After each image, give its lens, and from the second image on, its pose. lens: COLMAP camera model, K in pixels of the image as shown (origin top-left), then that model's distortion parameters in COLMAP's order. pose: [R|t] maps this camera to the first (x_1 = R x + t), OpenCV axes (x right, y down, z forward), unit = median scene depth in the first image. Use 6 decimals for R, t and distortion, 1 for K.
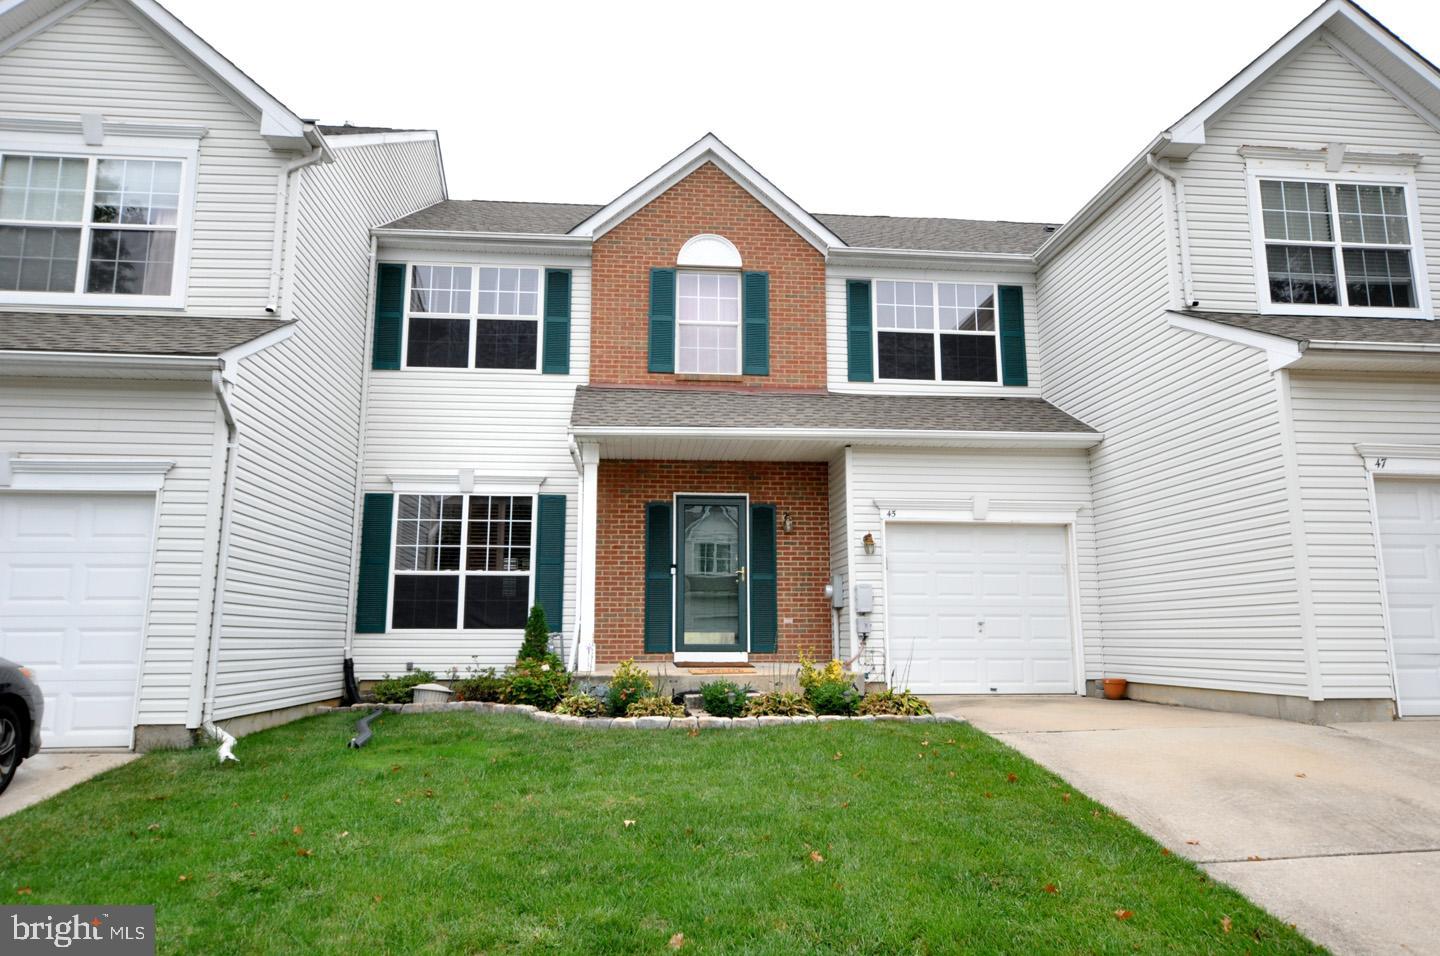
lens RADIAL K [[953.9, 0, 662.8], [0, 953.9, 478.5], [0, 0, 1]] dist [0.002715, 0.006494]
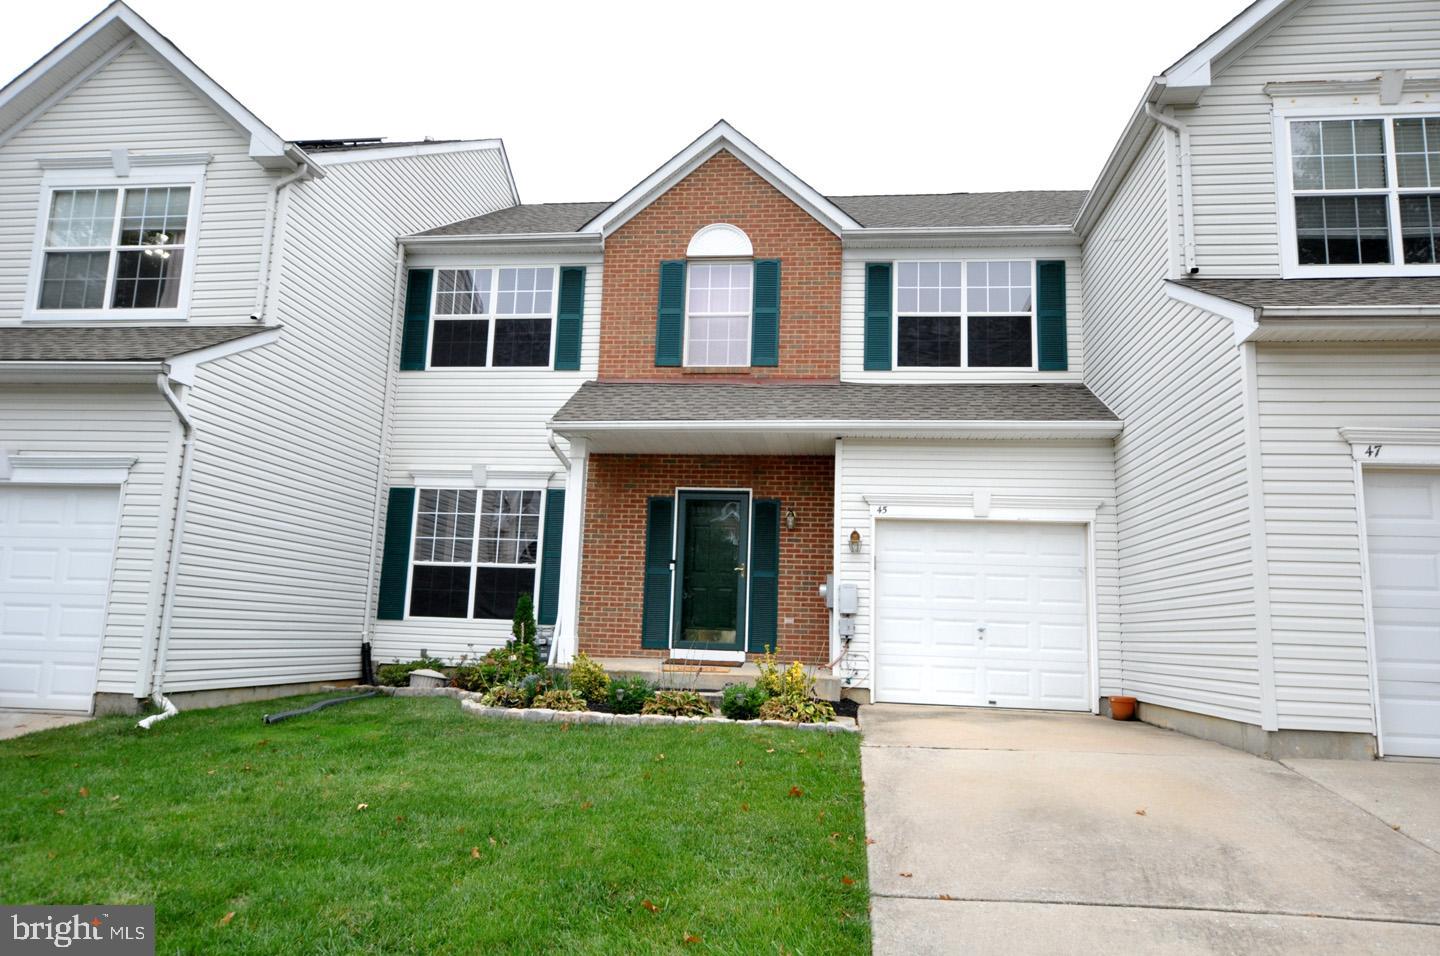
lens RADIAL K [[953.9, 0, 662.8], [0, 953.9, 478.5], [0, 0, 1]] dist [0.002715, 0.006494]
pose [[0.975588, -0.000515, -0.219608, 0.231486], [0.000963, 0.999998, 0.001931, 0.003968], [0.219607, -0.002095, 0.975586, 0.036057]]
